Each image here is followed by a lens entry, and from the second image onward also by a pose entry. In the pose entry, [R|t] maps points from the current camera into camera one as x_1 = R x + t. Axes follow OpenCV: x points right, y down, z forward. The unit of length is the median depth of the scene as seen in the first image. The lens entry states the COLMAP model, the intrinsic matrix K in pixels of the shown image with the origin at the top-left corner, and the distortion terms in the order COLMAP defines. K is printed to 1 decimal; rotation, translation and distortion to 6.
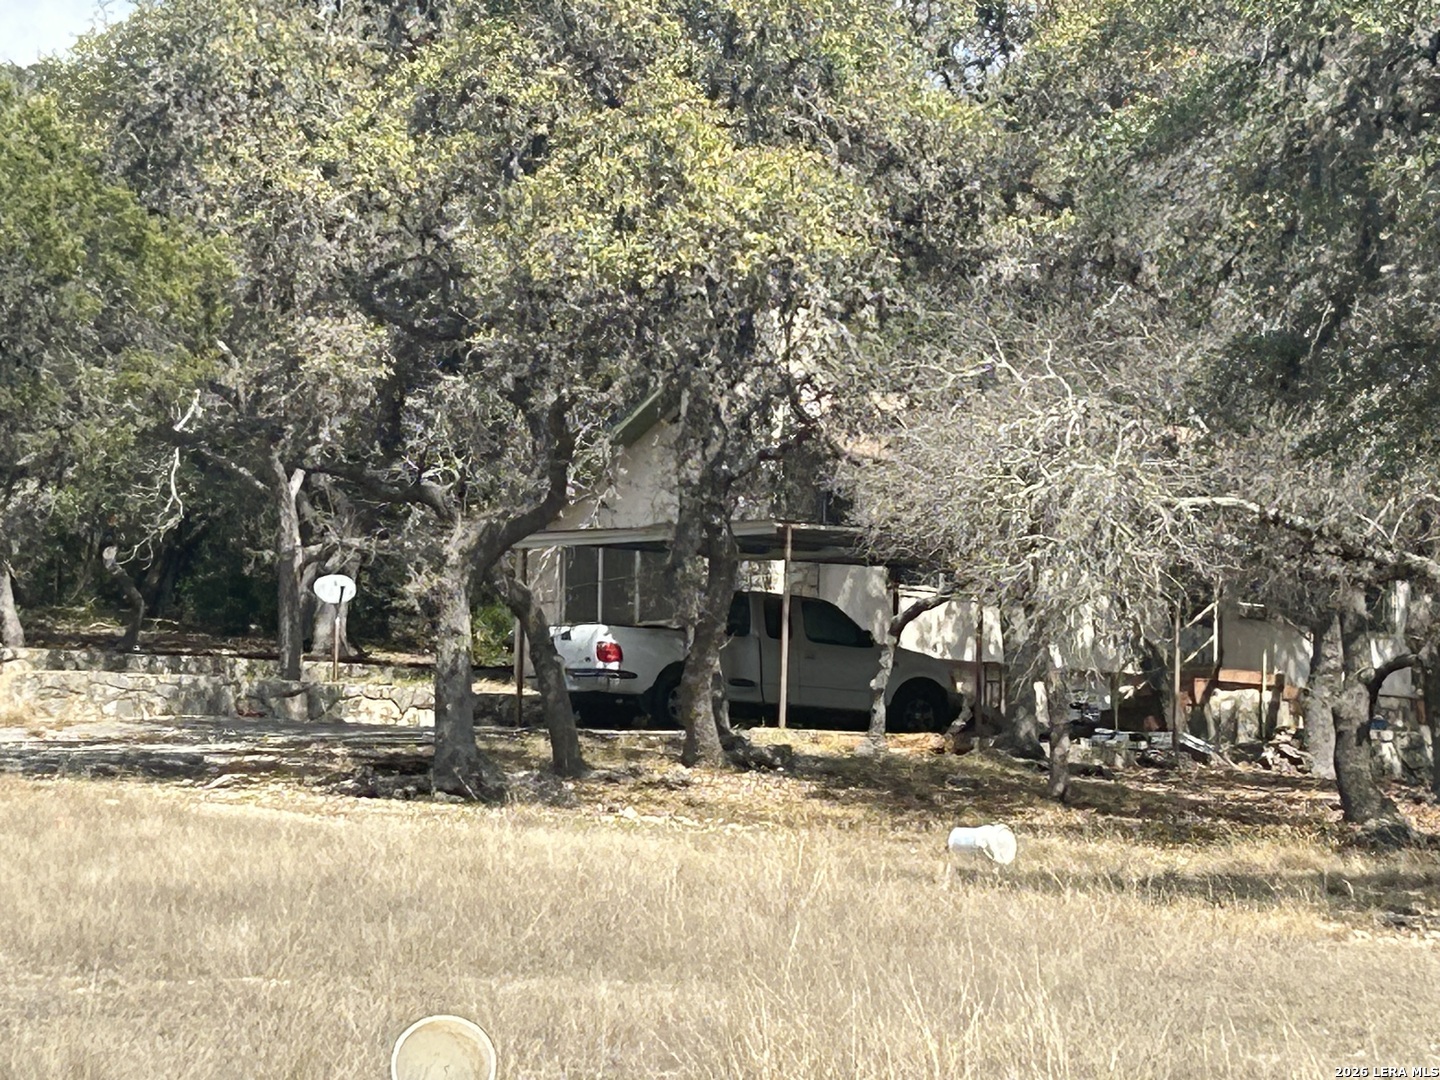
lens RADIAL K [[4951.5, 0, 715.5], [0, 4951.5, 540.1], [0, 0, 1]] dist [0.226245, 0.000000]
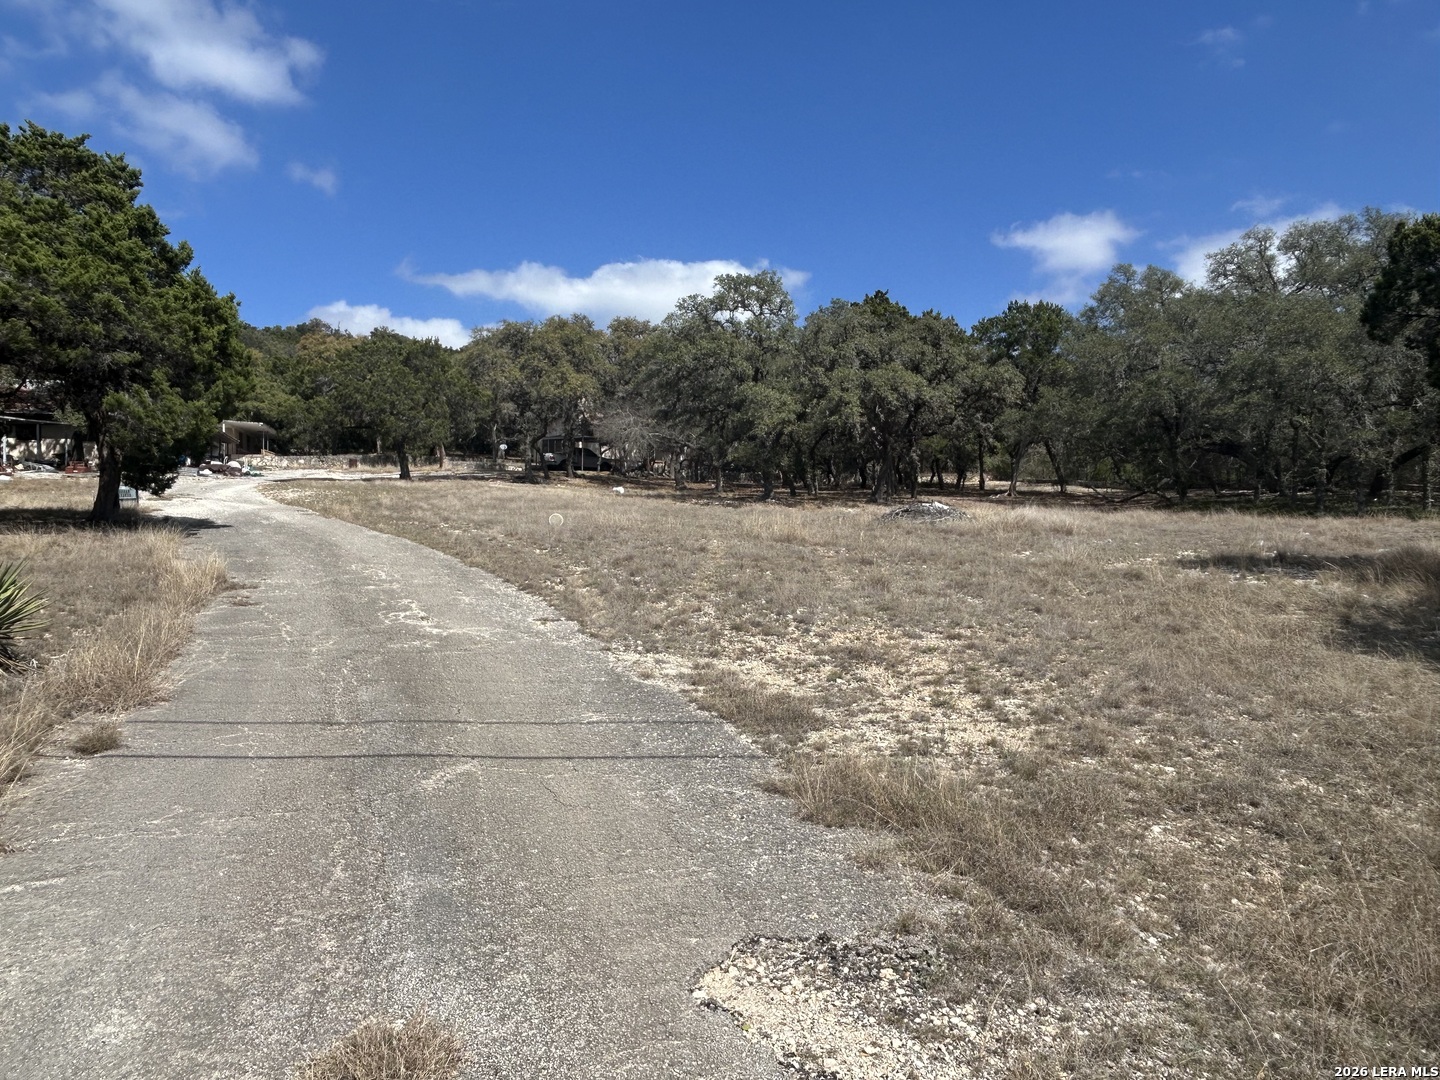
lens RADIAL K [[1001.4, 0, 721.1], [0, 1001.4, 532.9], [0, 0, 1]] dist [-0.010586, -0.004615]
pose [[0.985770, -0.015177, 0.167413, -0.026056], [-0.002497, 0.994484, 0.104858, -0.014927], [-0.168081, -0.103784, 0.980295, -0.222508]]
